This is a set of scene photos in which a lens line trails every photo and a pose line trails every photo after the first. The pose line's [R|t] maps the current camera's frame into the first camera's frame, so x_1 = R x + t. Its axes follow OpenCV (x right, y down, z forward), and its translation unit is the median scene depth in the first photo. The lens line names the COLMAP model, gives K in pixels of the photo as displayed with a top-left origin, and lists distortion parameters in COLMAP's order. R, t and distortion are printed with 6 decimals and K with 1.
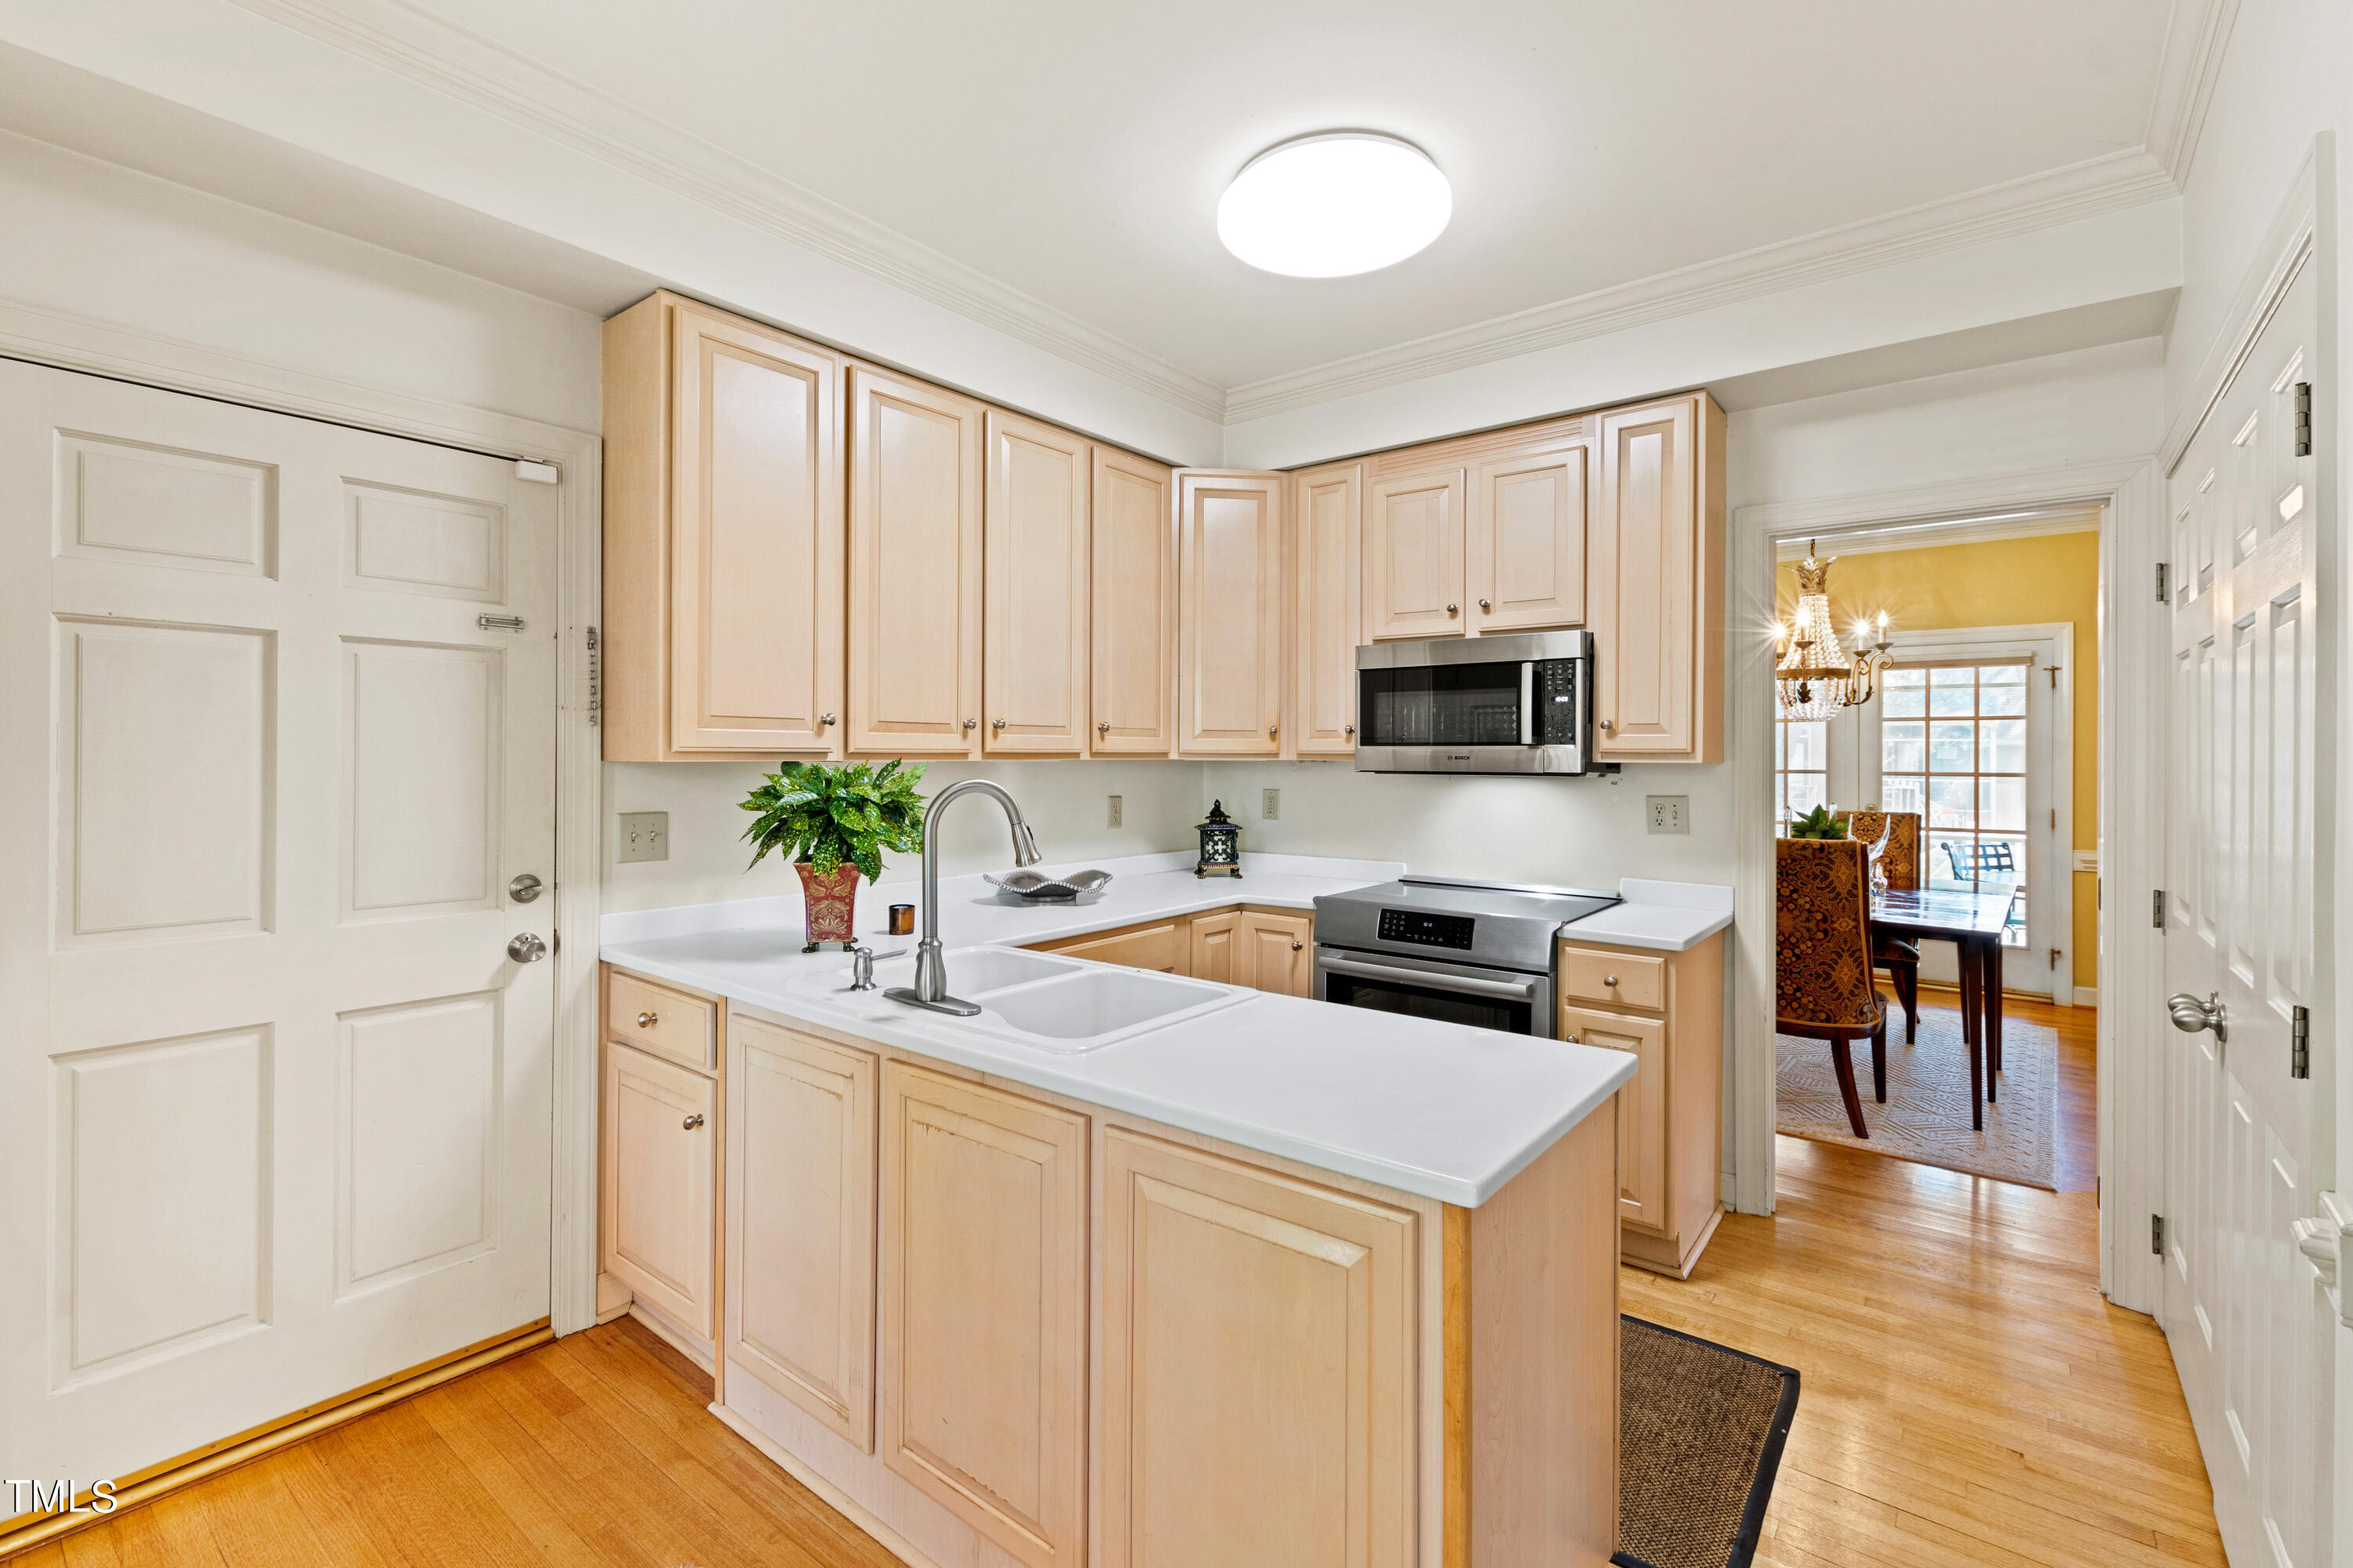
lens RADIAL K [[1032.2, 0, 1179.7], [0, 1032.2, 760.8], [0, 0, 1]] dist [0.002237, -0.000683]
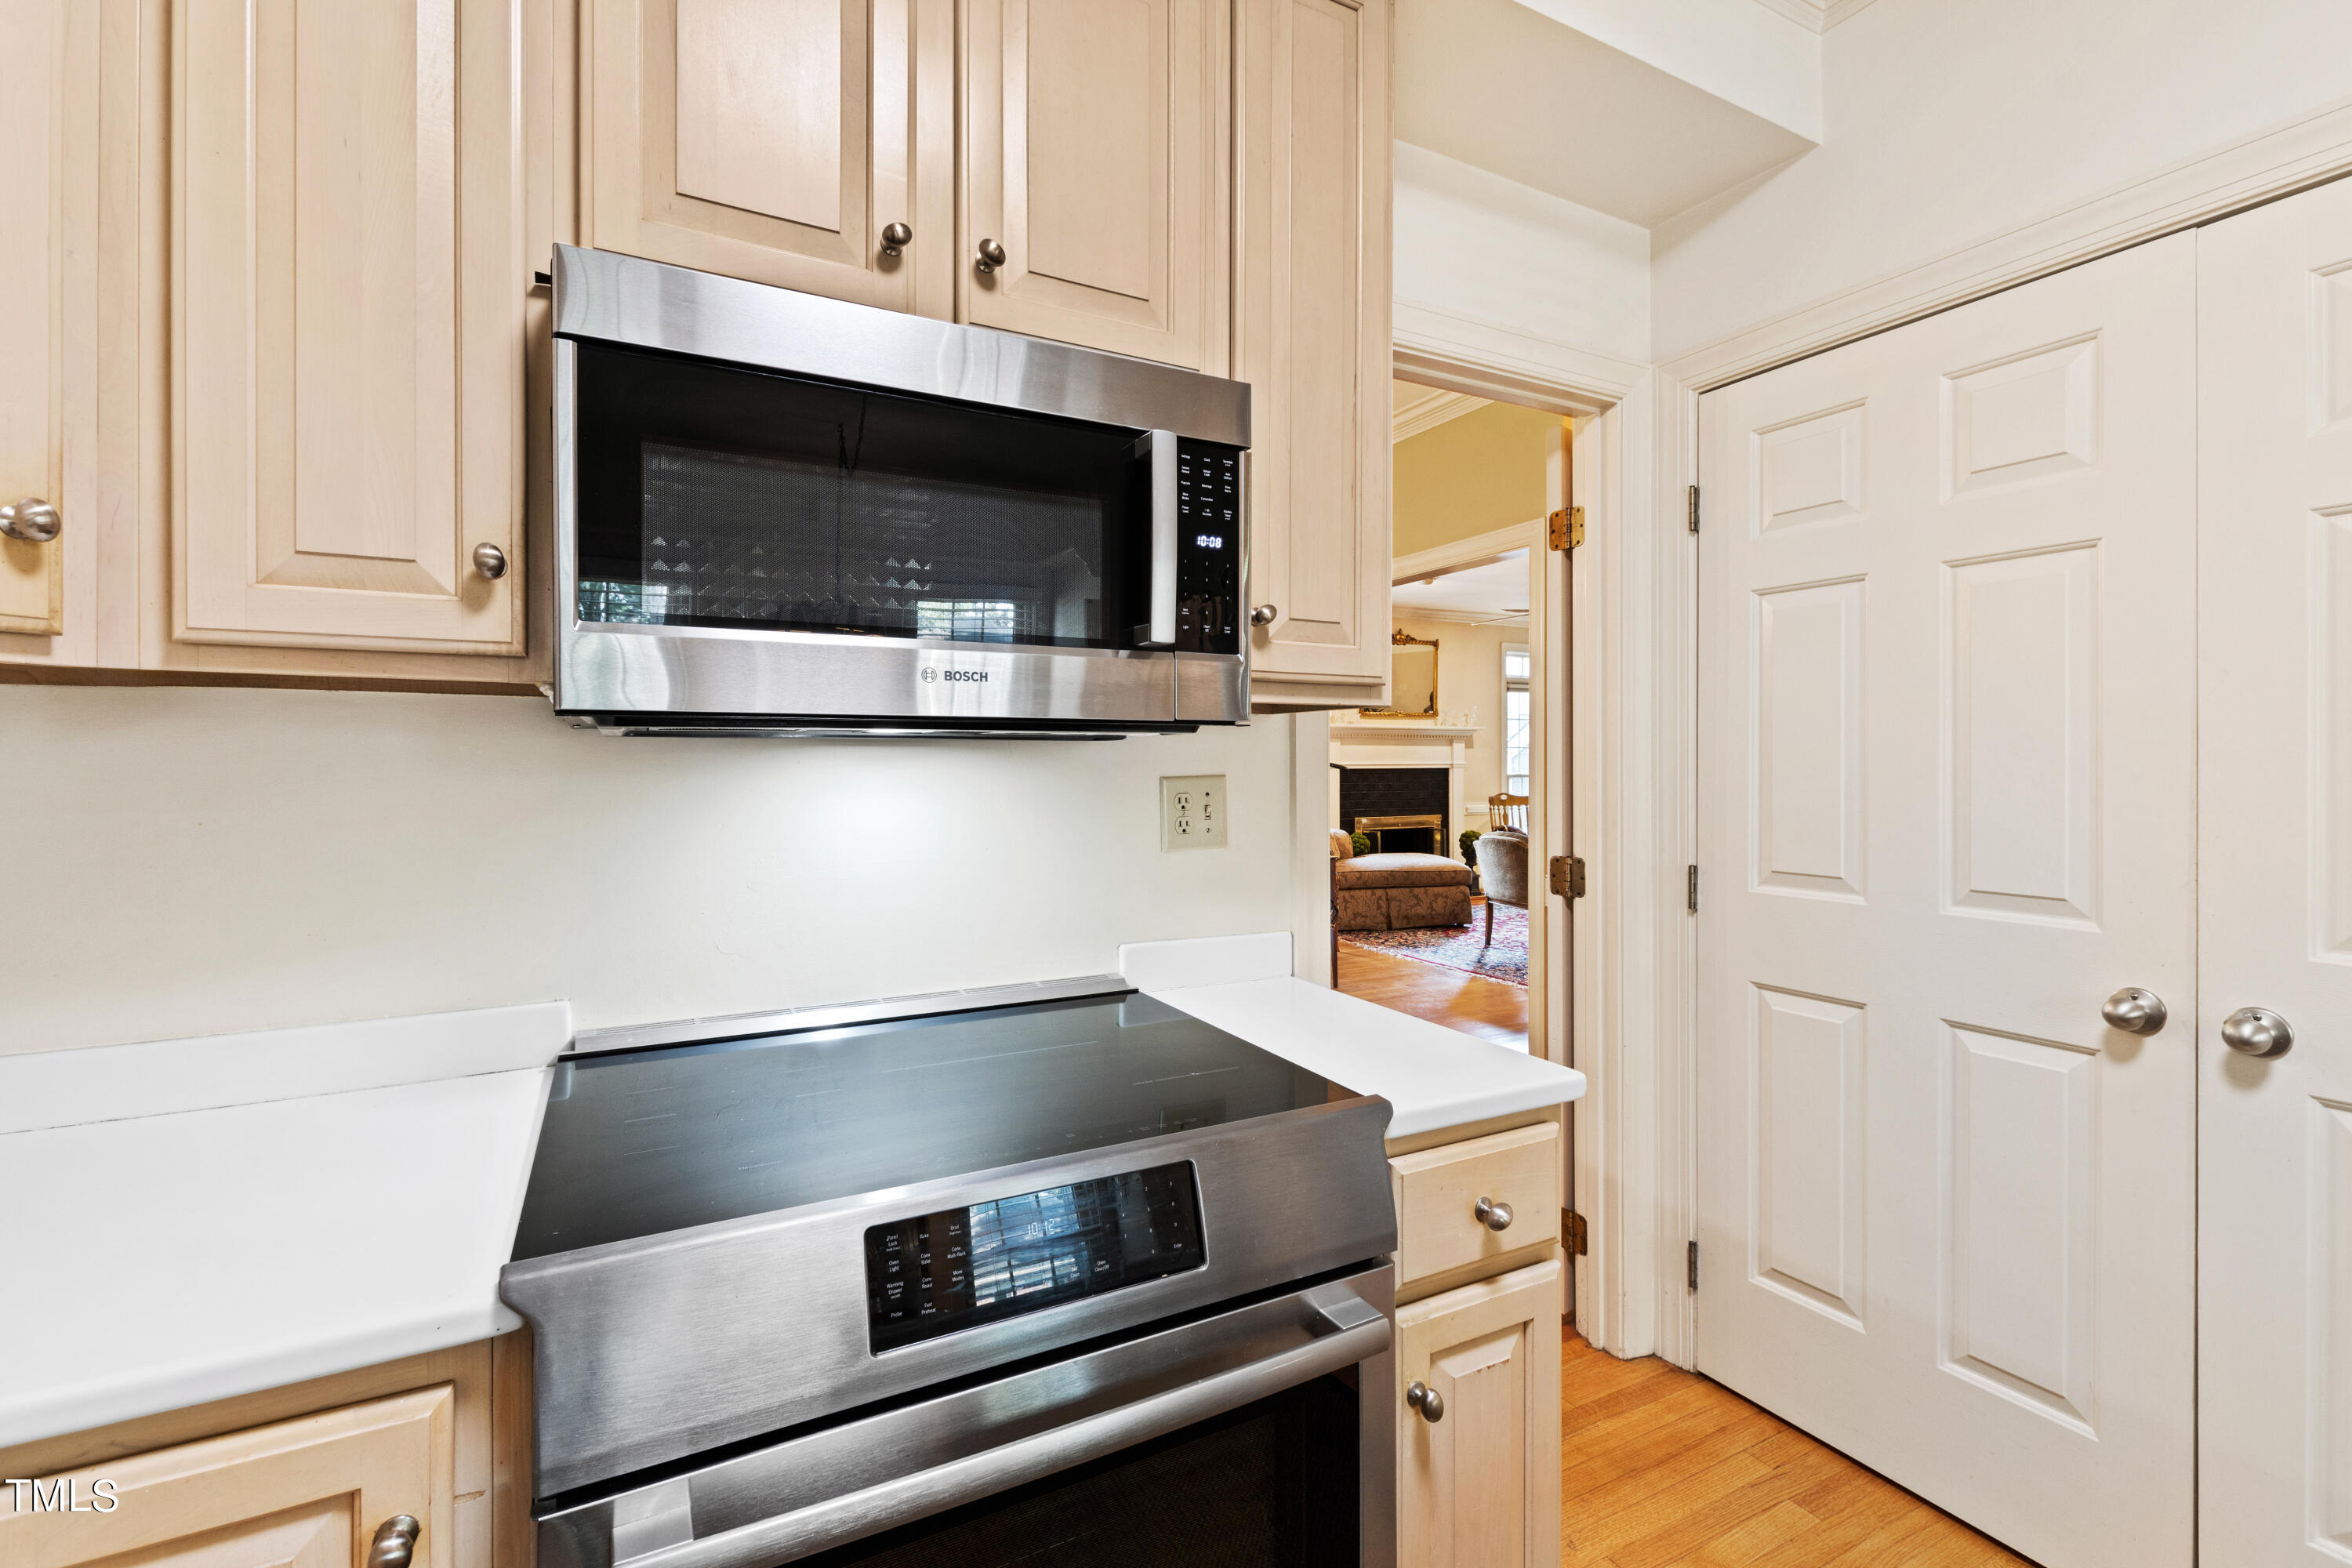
lens RADIAL K [[1031.7, 0, 1172.5], [0, 1031.7, 763.6], [0, 0, 1]] dist [0.002237, -0.000683]
pose [[0.404024, -0.010952, 0.914683, -0.010617], [0.006217, 0.999938, 0.009226, 0.023023], [-0.914727, 0.001959, 0.404067, 0.796754]]
